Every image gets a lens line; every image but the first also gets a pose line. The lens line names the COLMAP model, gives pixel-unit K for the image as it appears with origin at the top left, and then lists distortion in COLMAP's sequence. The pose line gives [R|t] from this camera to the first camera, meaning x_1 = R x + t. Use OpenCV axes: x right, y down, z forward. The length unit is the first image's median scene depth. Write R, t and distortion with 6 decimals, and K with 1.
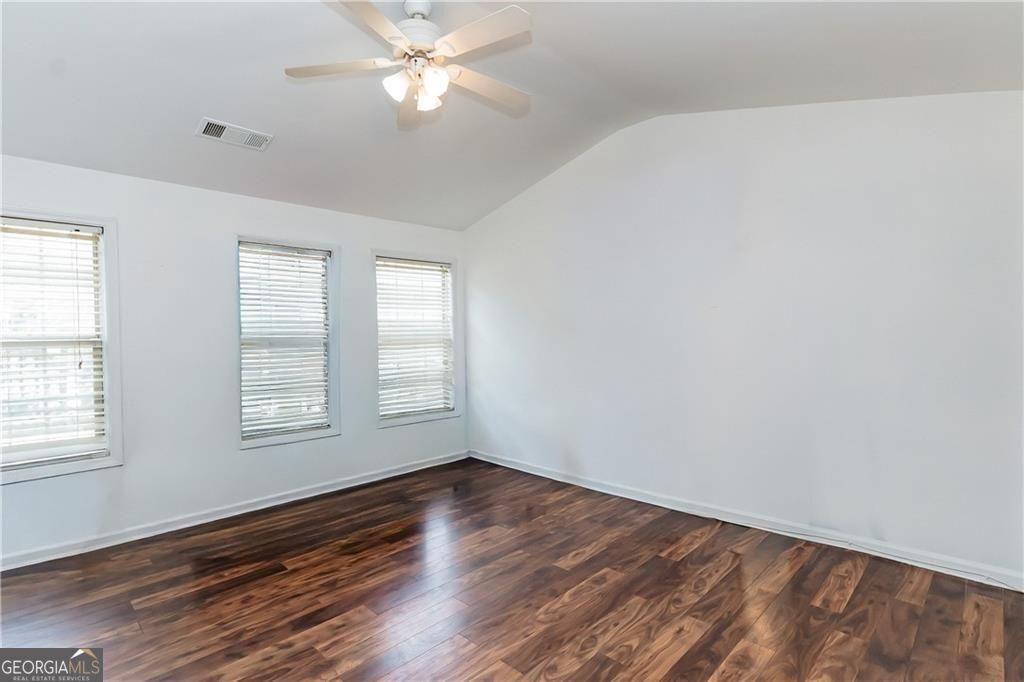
lens RADIAL K [[504.4, 0, 517.3], [0, 504.4, 338.1], [0, 0, 1]] dist [-0.000907, -0.000314]
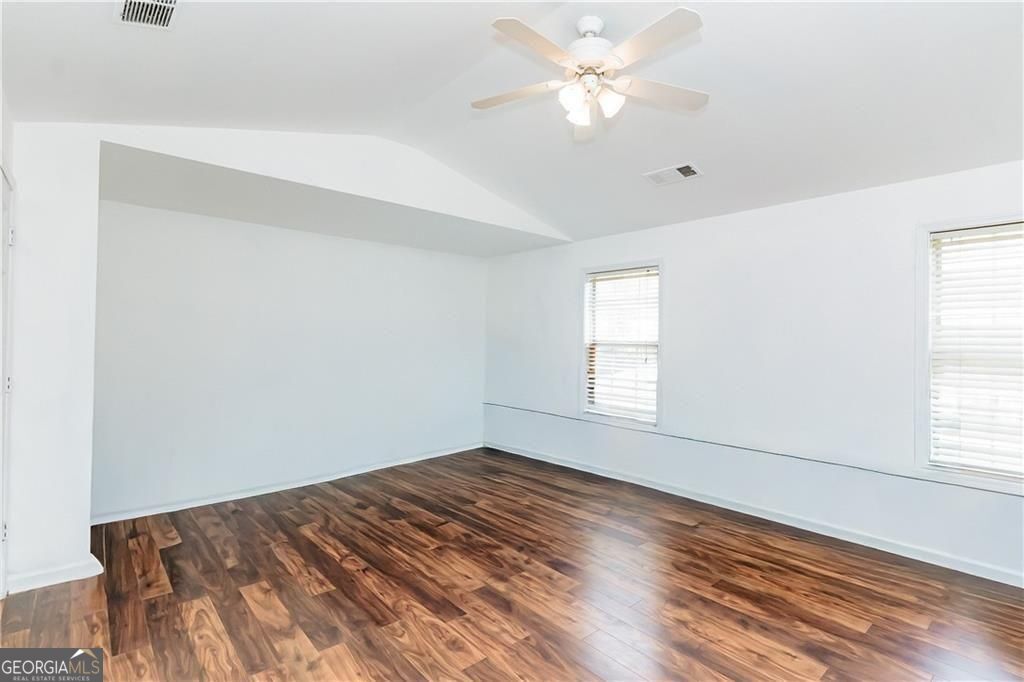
lens RADIAL K [[504.4, 0, 519.3], [0, 504.4, 334.3], [0, 0, 1]] dist [-0.000907, -0.000314]
pose [[-0.089344, 0.006473, -0.995980, 0.670403], [-0.021172, 0.999741, 0.008397, -0.028985], [0.995776, 0.021837, -0.089184, 0.767018]]
